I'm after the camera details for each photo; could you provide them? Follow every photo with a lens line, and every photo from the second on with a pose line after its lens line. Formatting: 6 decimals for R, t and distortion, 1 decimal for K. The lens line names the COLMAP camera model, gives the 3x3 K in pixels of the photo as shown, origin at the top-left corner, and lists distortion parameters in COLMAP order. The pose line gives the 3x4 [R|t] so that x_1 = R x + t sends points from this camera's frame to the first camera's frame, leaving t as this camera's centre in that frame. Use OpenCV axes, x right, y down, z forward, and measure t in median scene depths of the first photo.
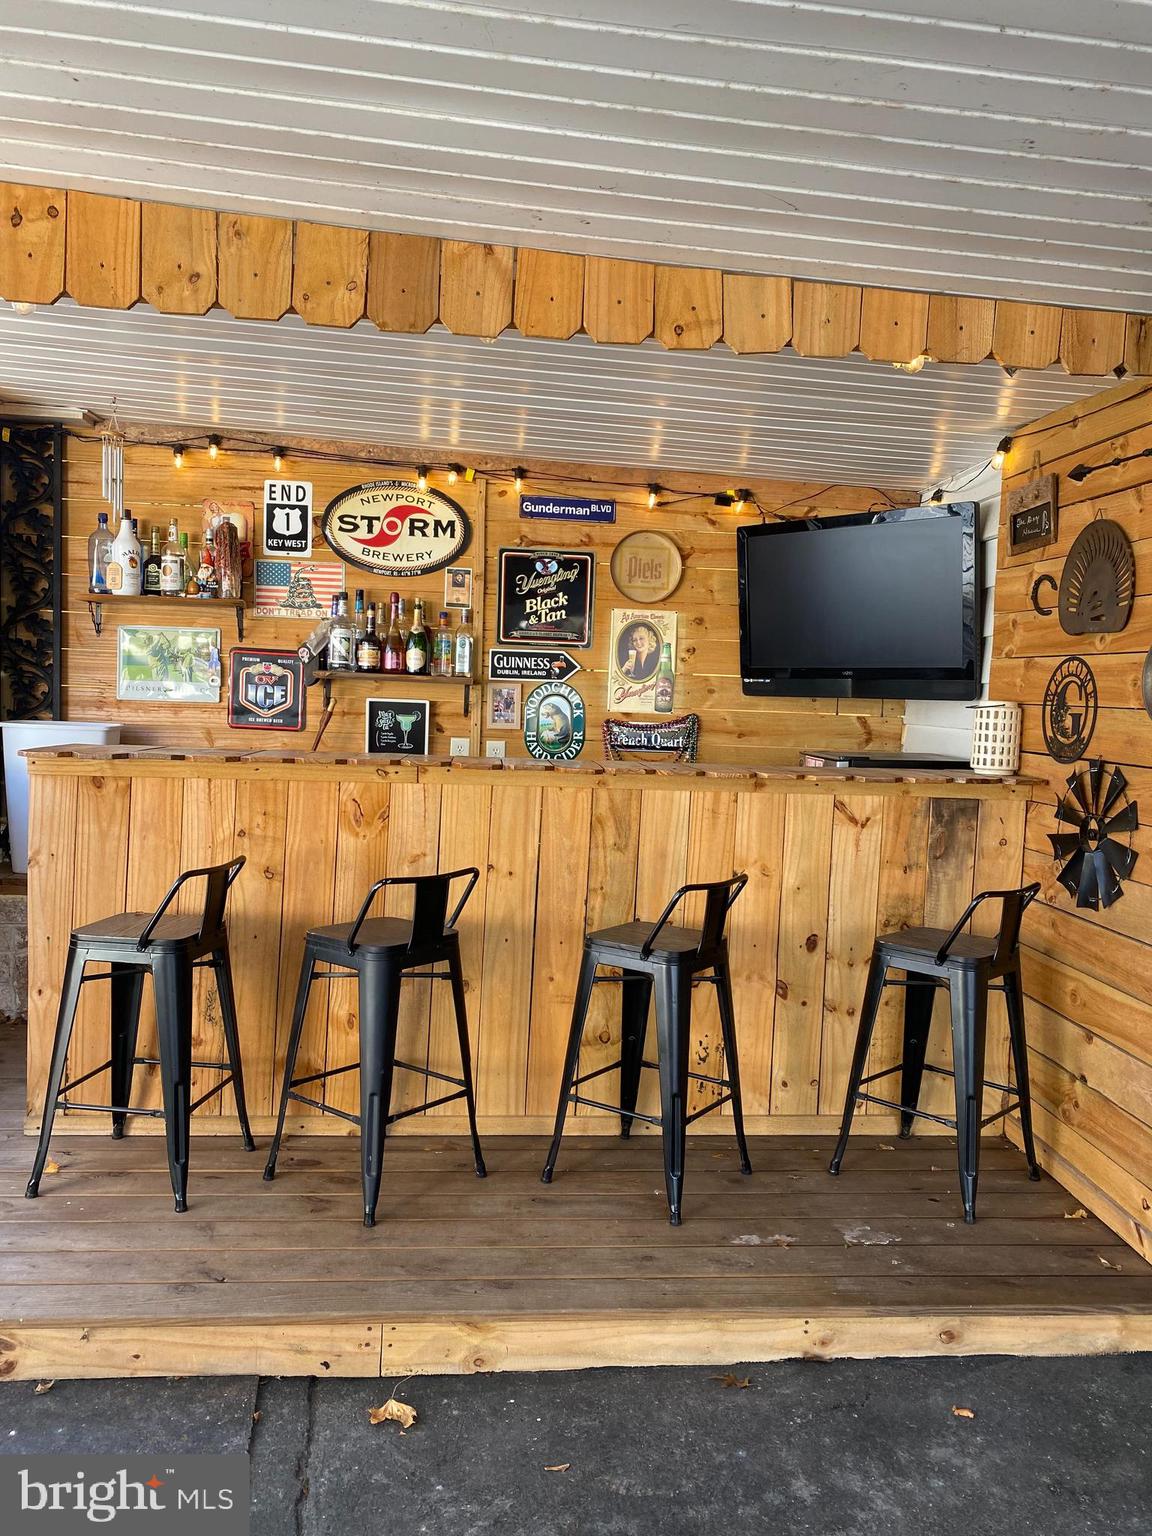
lens RADIAL K [[1161.8, 0, 584.9], [0, 1161.8, 770.6], [0, 0, 1]] dist [0.048859, -0.057432]
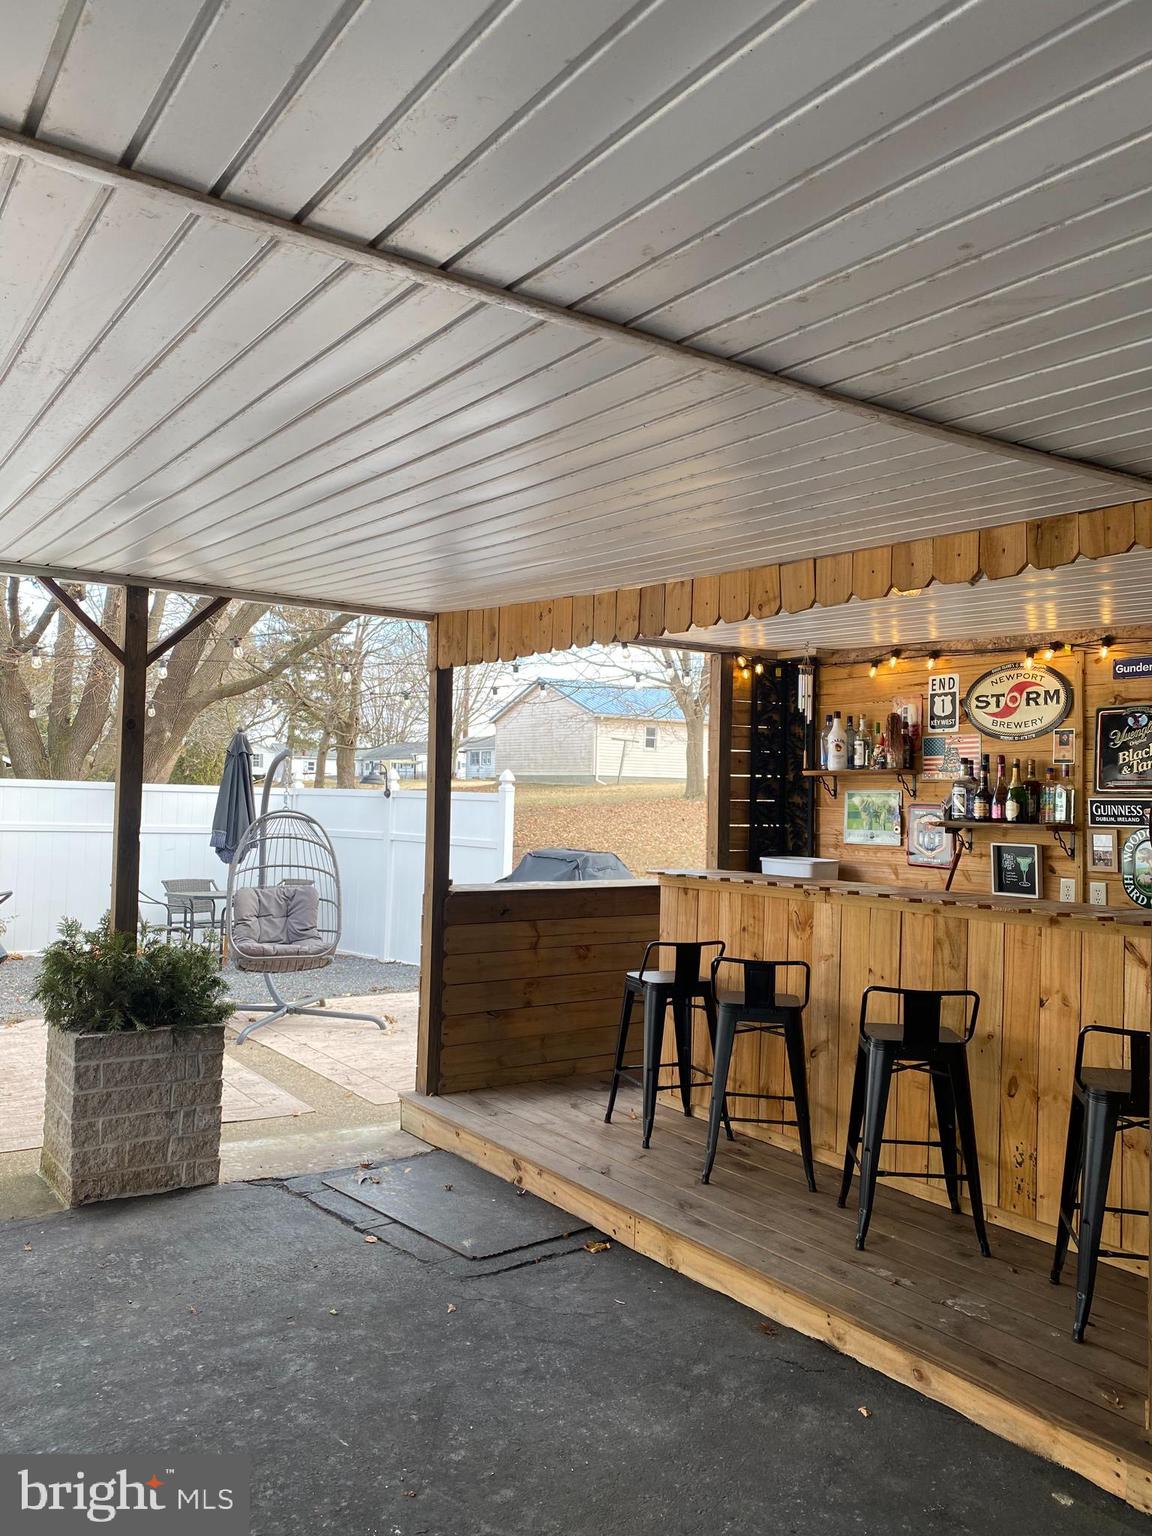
lens RADIAL K [[1161.8, 0, 569.1], [0, 1161.8, 764.3], [0, 0, 1]] dist [0.048859, -0.057432]
pose [[0.490821, -0.055992, -0.869459, 0.659212], [-0.055648, 0.993880, -0.095419, -0.003128], [0.869482, 0.095218, 0.484701, 0.023637]]
